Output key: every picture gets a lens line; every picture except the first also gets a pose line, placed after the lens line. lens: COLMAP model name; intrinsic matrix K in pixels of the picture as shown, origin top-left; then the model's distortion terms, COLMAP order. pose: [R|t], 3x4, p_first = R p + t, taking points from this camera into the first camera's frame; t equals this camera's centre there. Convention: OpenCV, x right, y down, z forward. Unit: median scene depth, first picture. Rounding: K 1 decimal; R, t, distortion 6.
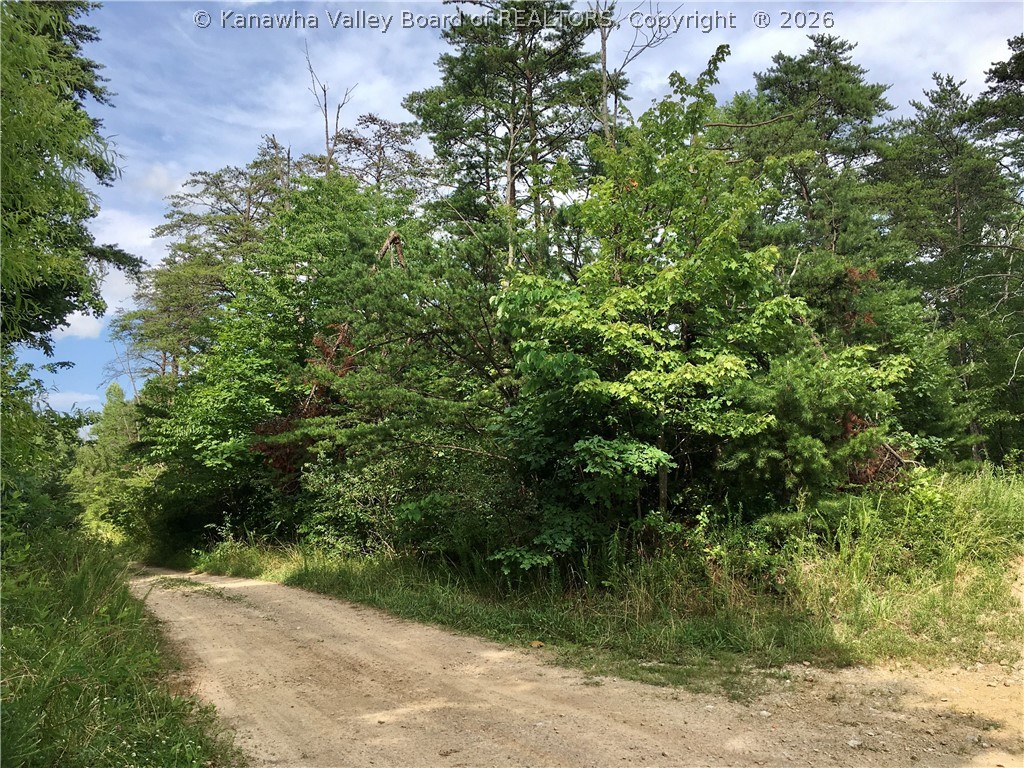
lens RADIAL K [[881.9, 0, 512.0], [0, 881.9, 384.0], [0, 0, 1]] dist [0.111472, -0.145476]
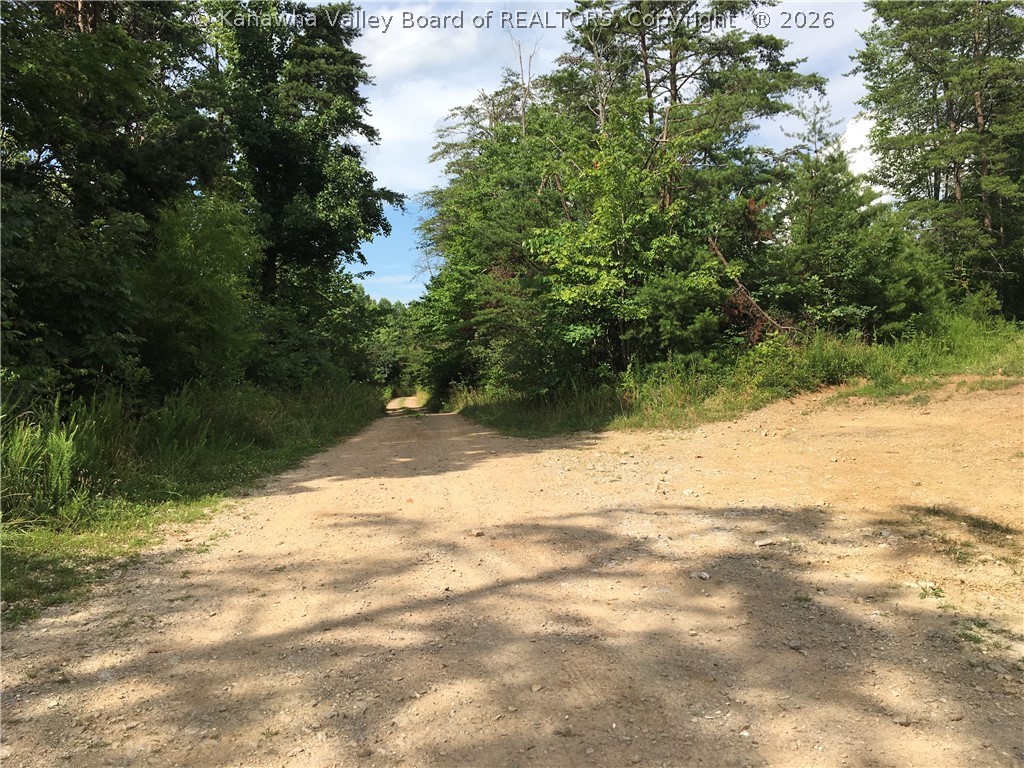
lens RADIAL K [[881.9, 0, 512.0], [0, 881.9, 384.0], [0, 0, 1]] dist [0.111472, -0.145476]
pose [[0.931811, -0.016422, -0.362572, 0.245669], [0.070672, 0.988064, 0.136875, -0.025705], [0.355997, -0.153165, 0.921850, -0.265428]]
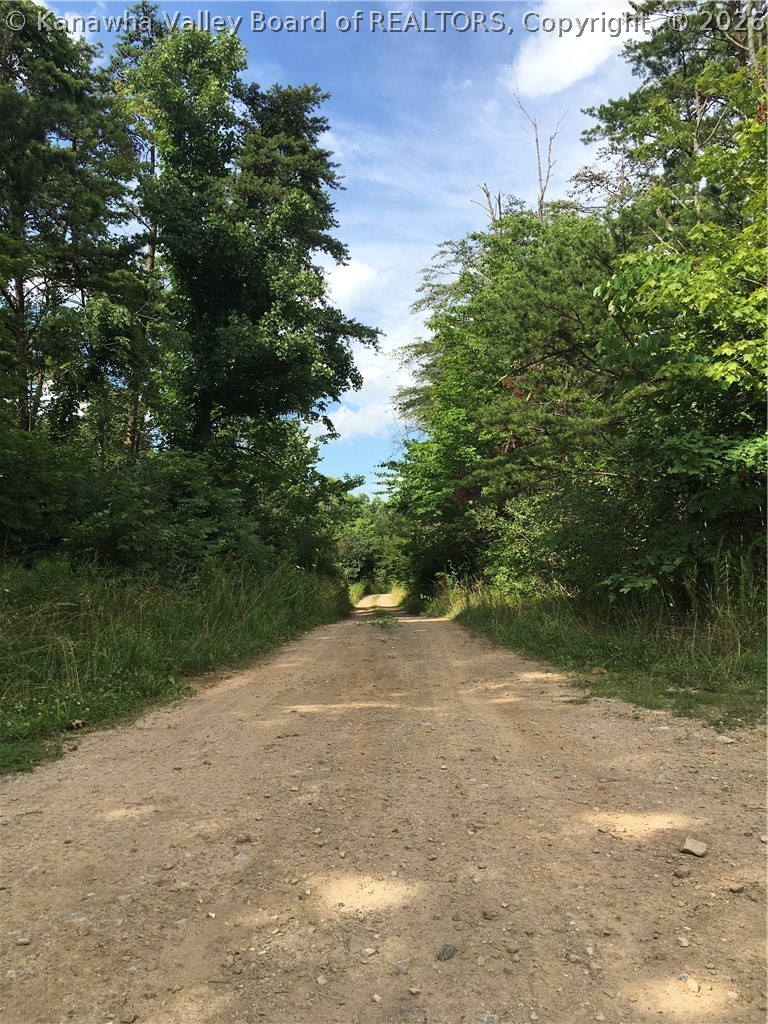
lens RADIAL K [[881.9, 0, 384.0], [0, 881.9, 512.0], [0, 0, 1]] dist [0.111472, -0.145476]
pose [[0.882180, -0.036129, -0.469525, 0.086669], [0.066805, 0.996570, 0.048834, 0.027995], [0.466150, -0.074447, 0.881568, 0.049602]]
